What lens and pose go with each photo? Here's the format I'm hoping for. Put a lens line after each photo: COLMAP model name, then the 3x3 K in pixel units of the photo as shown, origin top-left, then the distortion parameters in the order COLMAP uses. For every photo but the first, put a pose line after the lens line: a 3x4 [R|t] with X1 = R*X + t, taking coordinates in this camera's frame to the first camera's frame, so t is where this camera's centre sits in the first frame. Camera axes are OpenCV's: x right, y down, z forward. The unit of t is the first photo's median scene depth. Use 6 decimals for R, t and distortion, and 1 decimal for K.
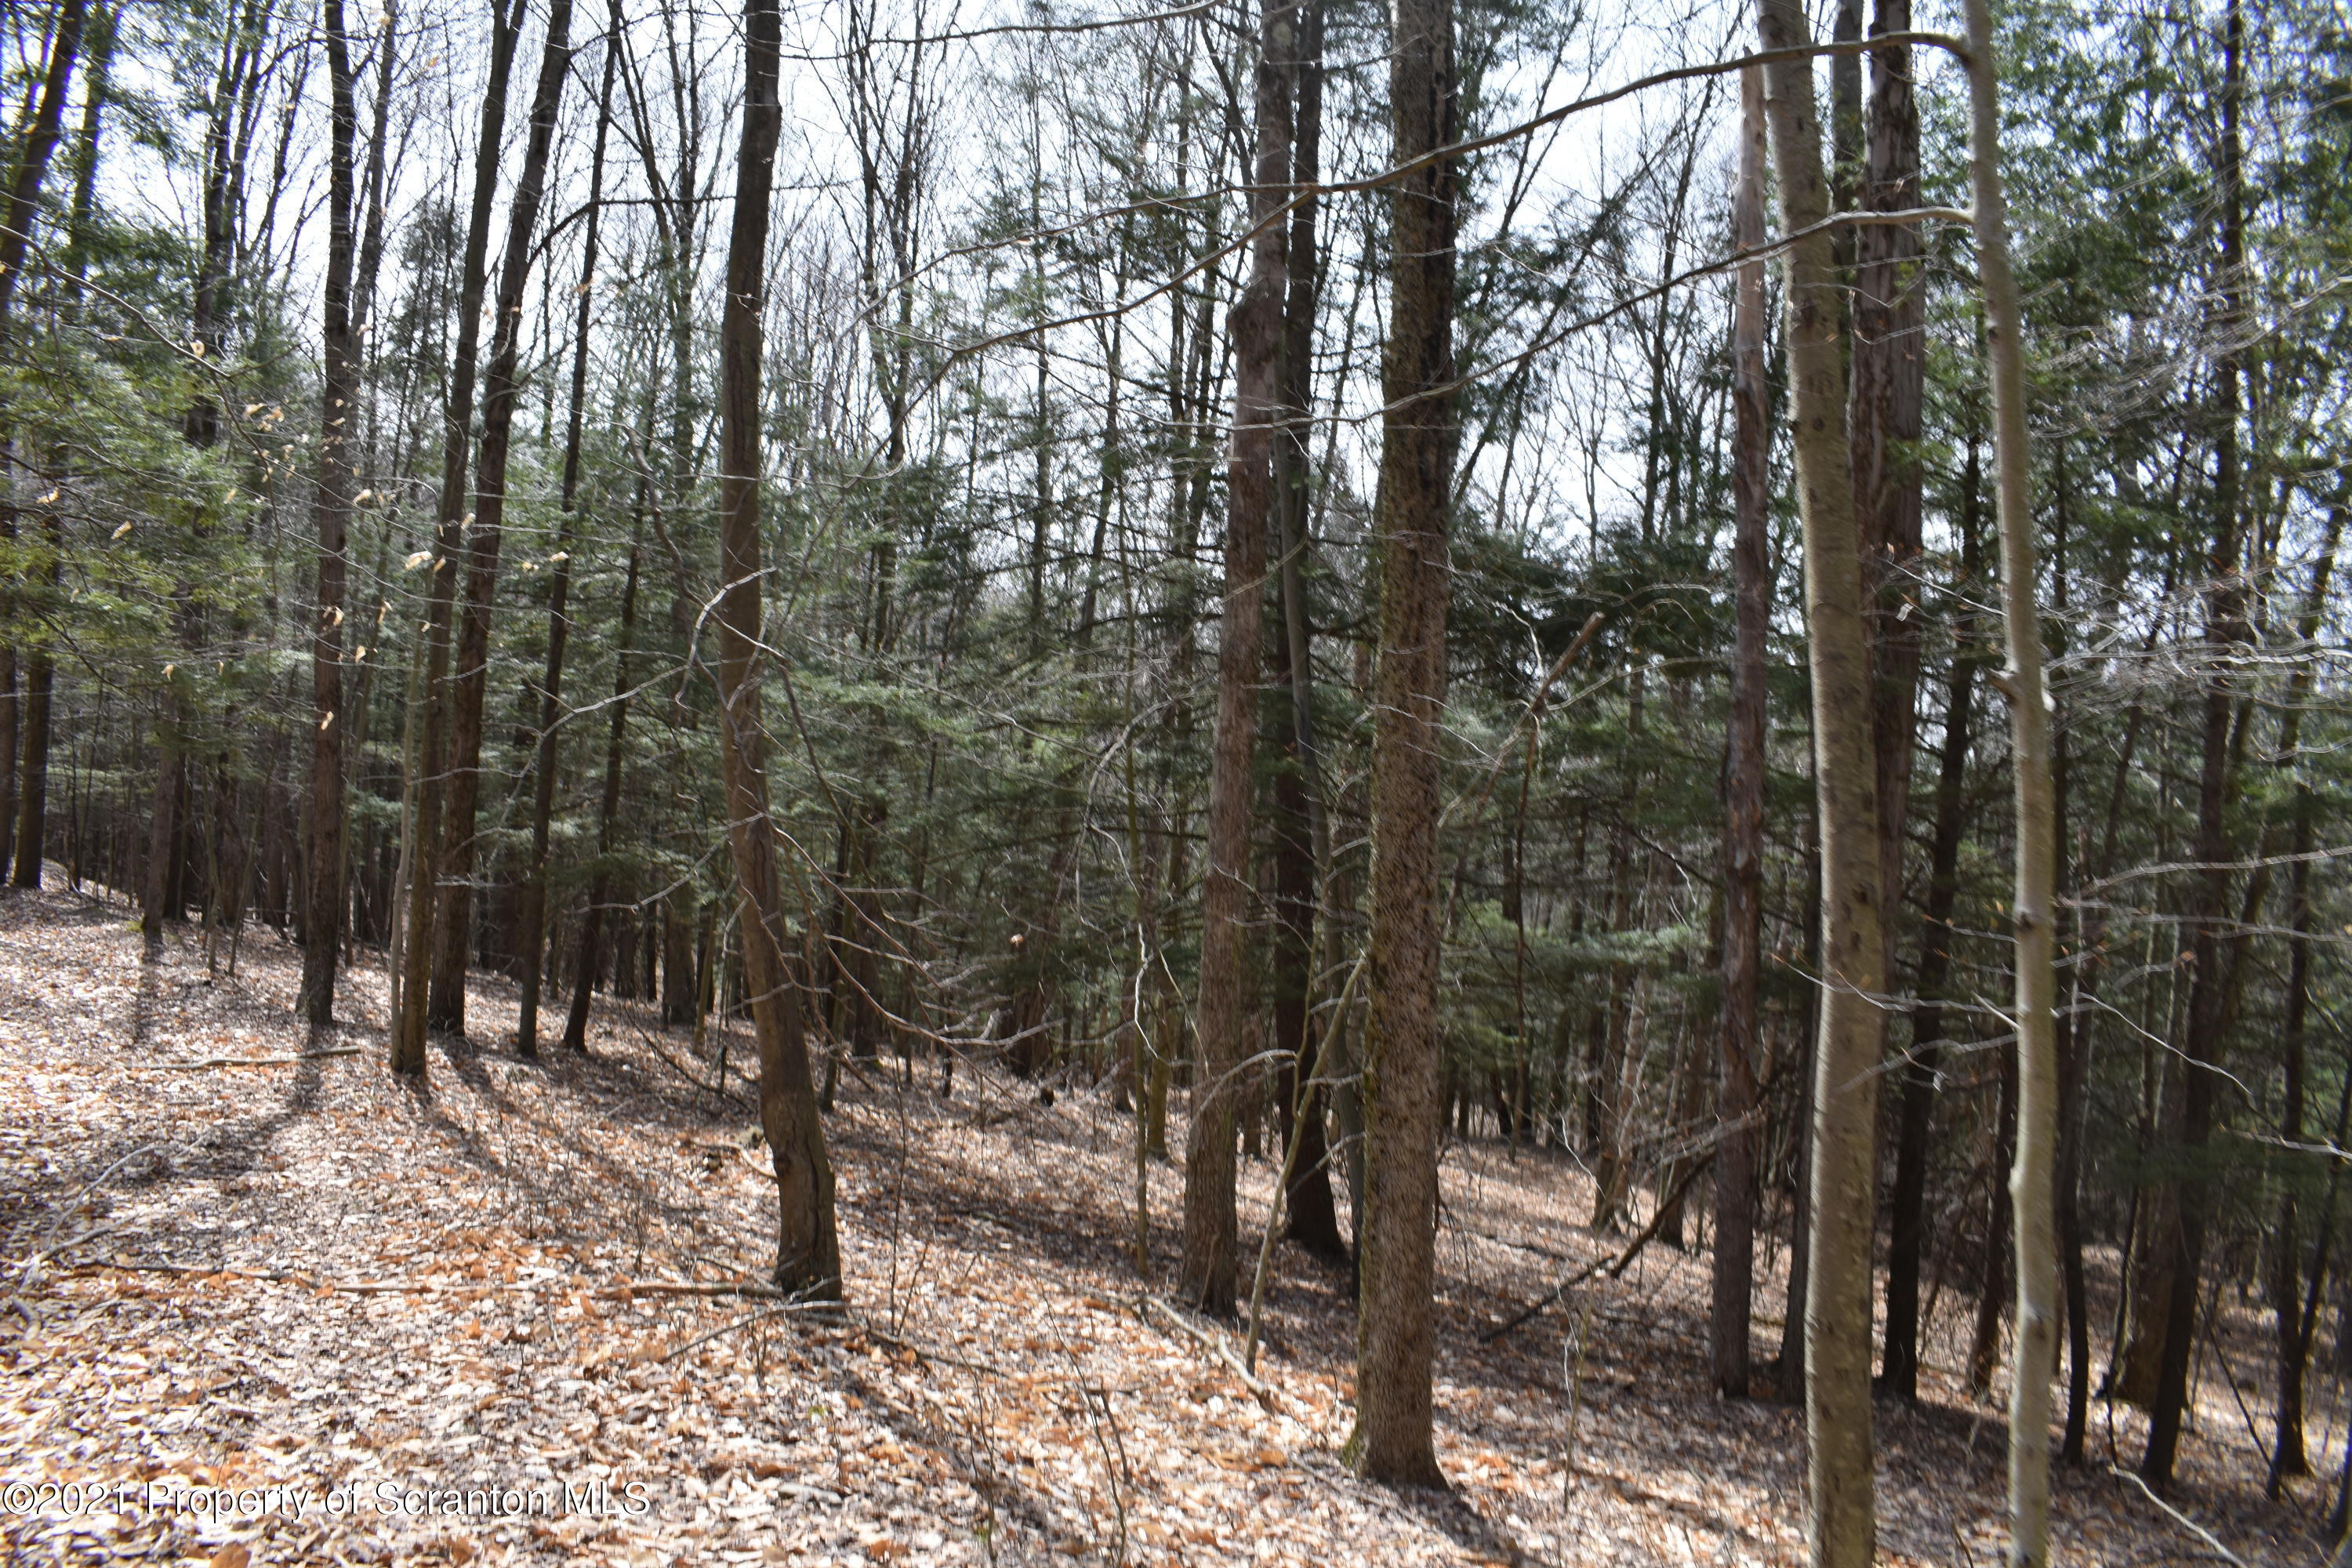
lens RADIAL K [[1862.1, 0, 1186.4], [0, 1862.1, 774.8], [0, 0, 1]] dist [-0.077571, -0.000655]
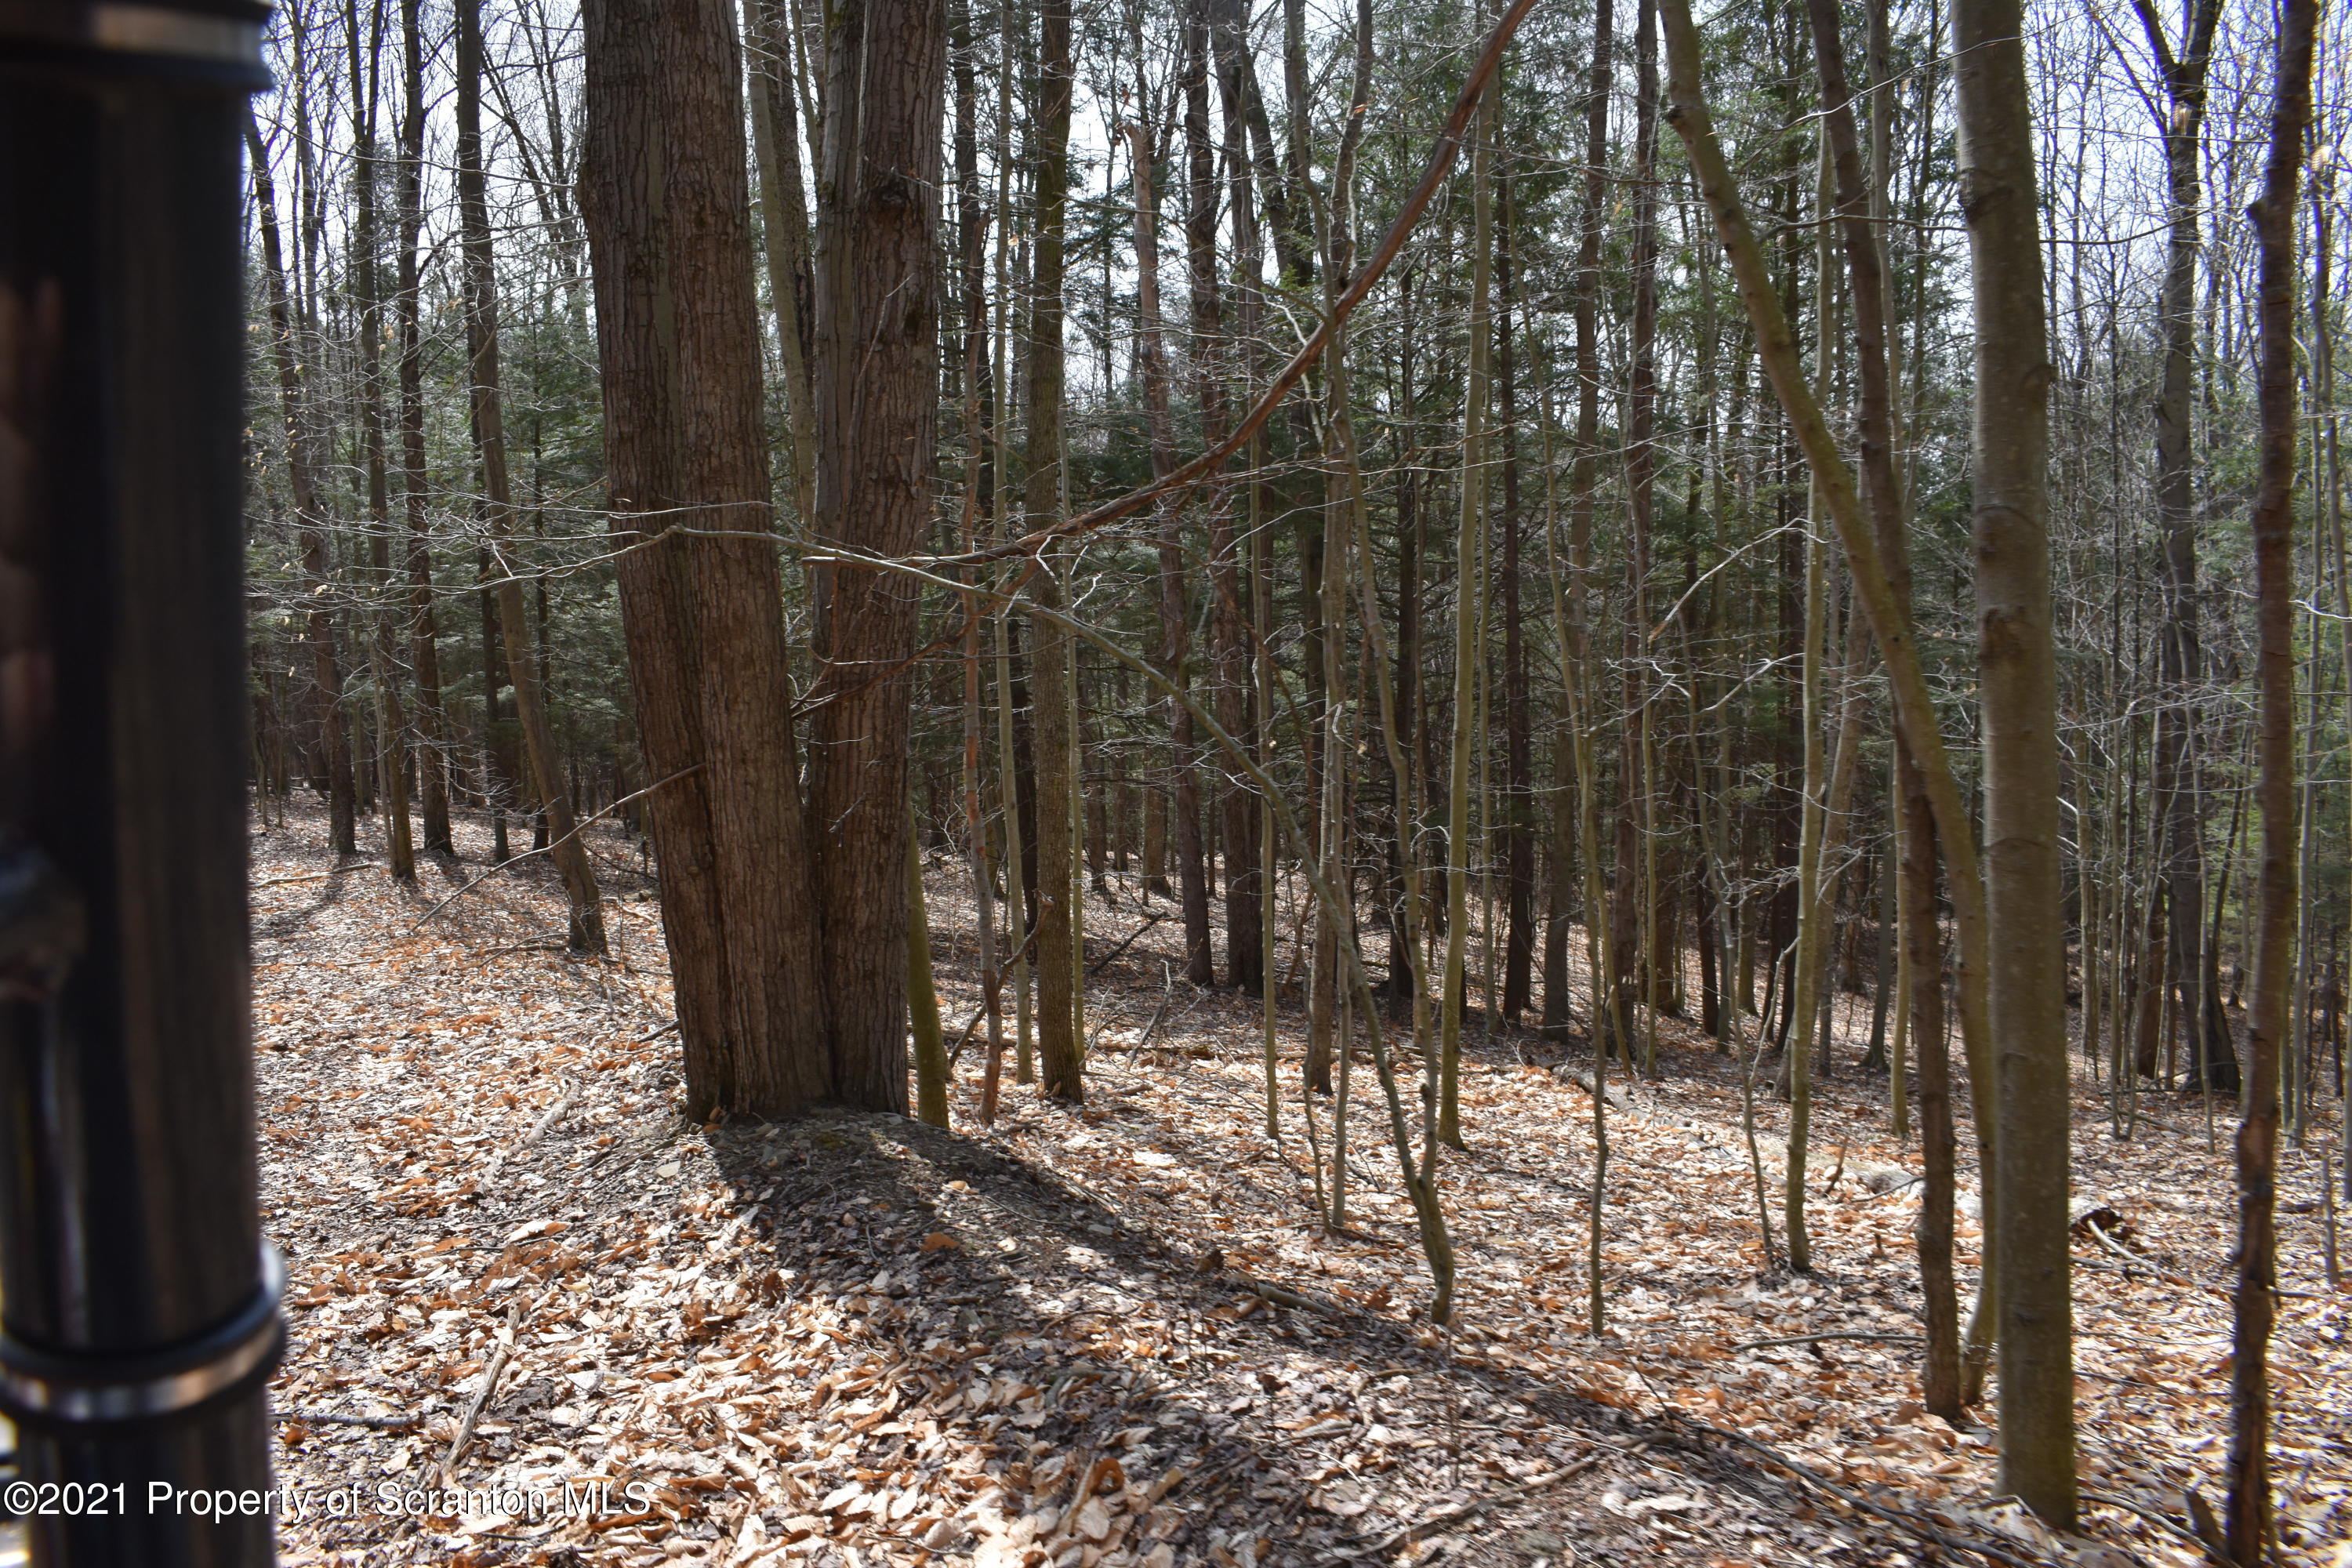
lens RADIAL K [[1862.1, 0, 1169.7], [0, 1862.1, 795.0], [0, 0, 1]] dist [-0.077571, -0.000655]
pose [[0.994382, -0.097481, -0.041246, 0.247311], [0.101935, 0.986898, 0.125065, -0.022651], [0.028514, -0.128567, 0.991291, -0.423821]]
